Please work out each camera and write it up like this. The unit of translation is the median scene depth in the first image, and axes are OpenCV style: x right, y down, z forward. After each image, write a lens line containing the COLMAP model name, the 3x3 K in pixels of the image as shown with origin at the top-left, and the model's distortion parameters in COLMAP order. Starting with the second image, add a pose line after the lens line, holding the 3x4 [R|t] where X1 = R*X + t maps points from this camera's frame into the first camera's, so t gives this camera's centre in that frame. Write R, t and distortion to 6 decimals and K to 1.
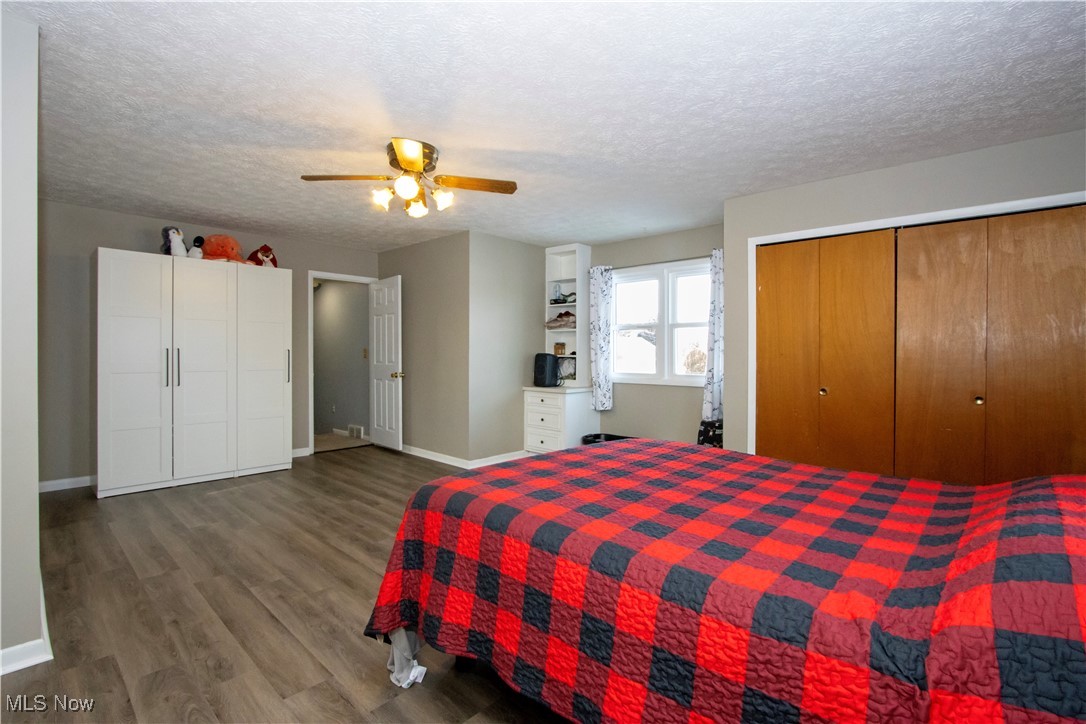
lens RADIAL K [[501.9, 0, 539.6], [0, 501.9, 358.9], [0, 0, 1]] dist [-0.018578, 0.002460]
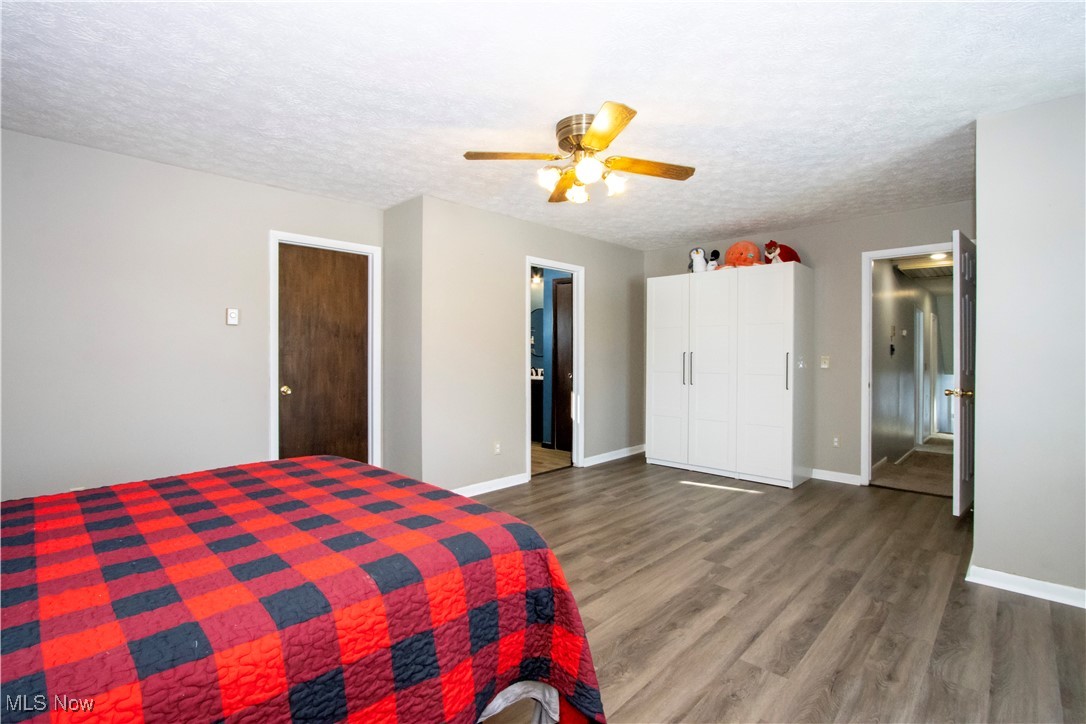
lens RADIAL K [[501.9, 0, 537.5], [0, 501.9, 356.8], [0, 0, 1]] dist [-0.018578, 0.002460]
pose [[-0.012720, 0.001243, -0.999918, 0.482633], [-0.013800, 0.999904, 0.001419, -0.007789], [0.999824, 0.013817, -0.012701, 0.708156]]
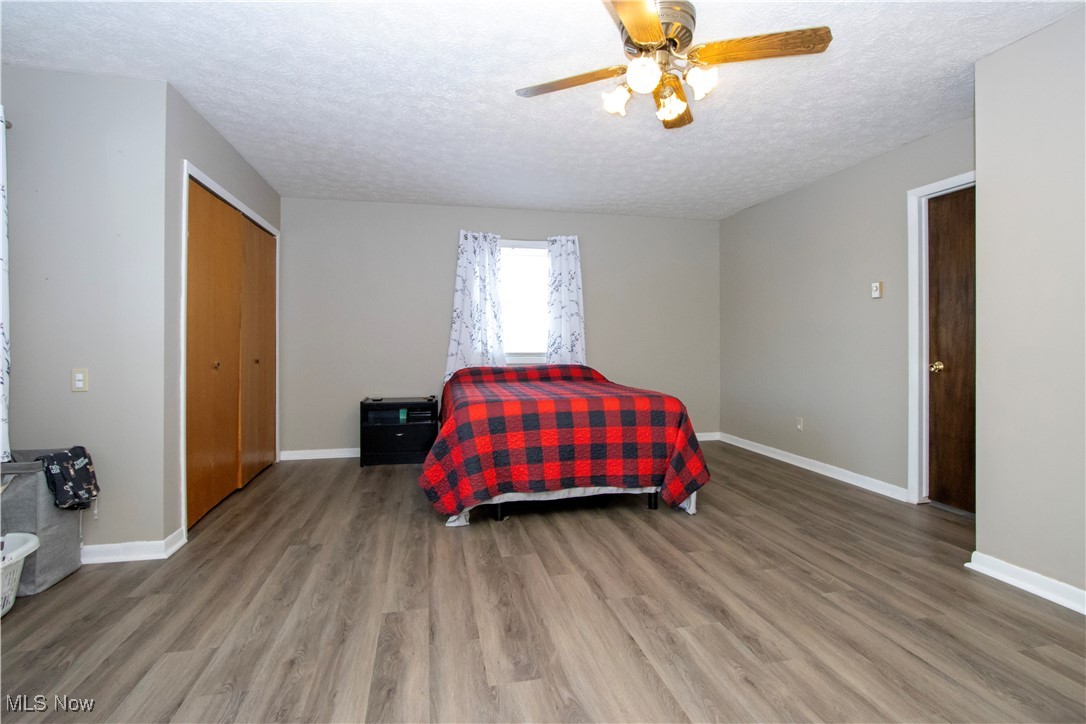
lens RADIAL K [[501.9, 0, 539.8], [0, 501.9, 352.8], [0, 0, 1]] dist [-0.018578, 0.002460]
pose [[-0.833974, -0.017860, 0.551514, -0.374056], [0.003697, 0.999273, 0.037950, 0.007442], [-0.551791, 0.033689, -0.833302, 1.254004]]
